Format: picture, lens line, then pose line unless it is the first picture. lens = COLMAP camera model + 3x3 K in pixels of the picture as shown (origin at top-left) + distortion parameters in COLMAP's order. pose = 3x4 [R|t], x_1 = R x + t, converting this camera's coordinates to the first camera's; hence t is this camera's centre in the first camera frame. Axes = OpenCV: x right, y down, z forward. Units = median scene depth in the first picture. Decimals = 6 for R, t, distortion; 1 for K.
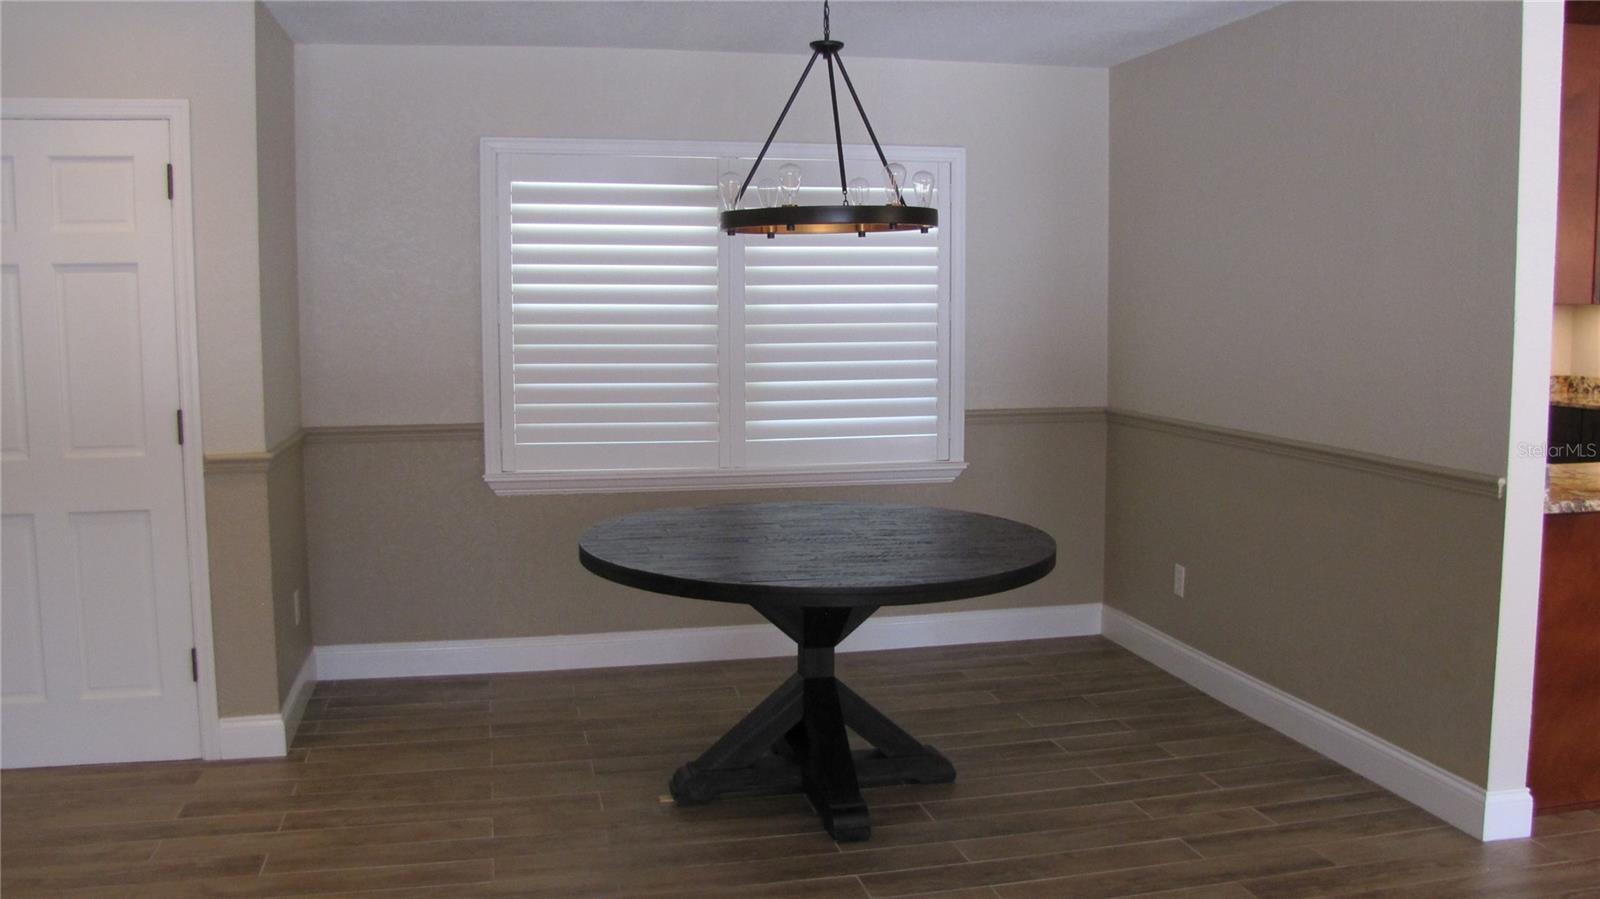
lens RADIAL K [[1402.7, 0, 800.0], [0, 1402.7, 449.5], [0, 0, 1]] dist [-0.186726, 0.173667]
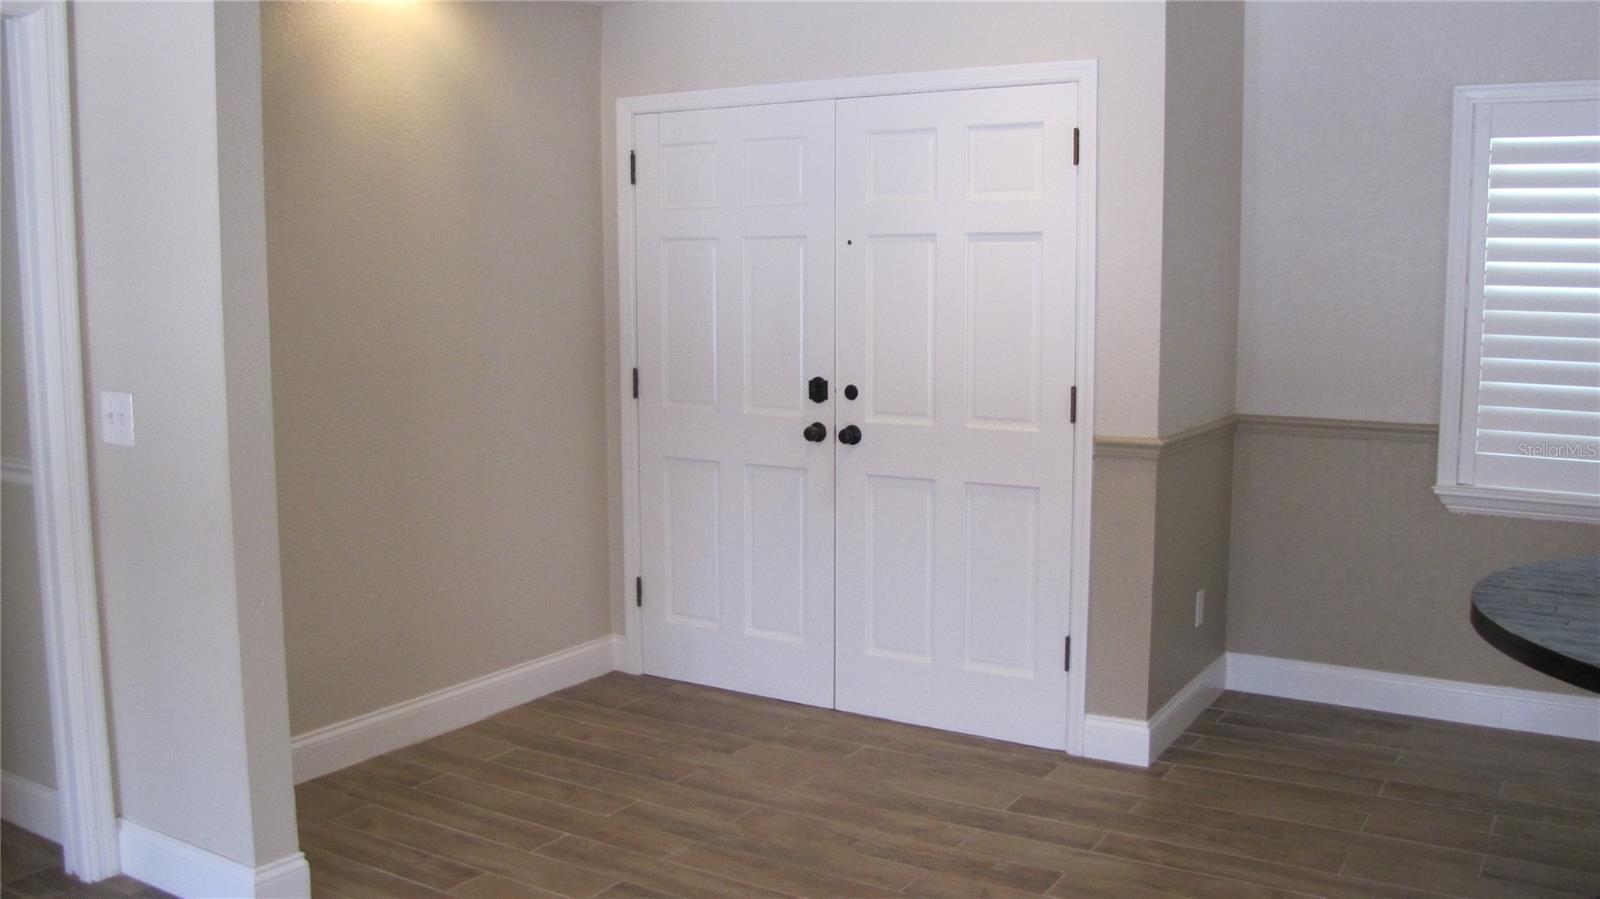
lens RADIAL K [[1402.7, 0, 800.0], [0, 1402.7, 449.5], [0, 0, 1]] dist [-0.186726, 0.173667]
pose [[0.719178, 0.087982, -0.689233, 0.078067], [-0.077480, 0.995919, 0.046285, -0.014976], [0.690492, 0.020115, 0.723060, 0.158323]]
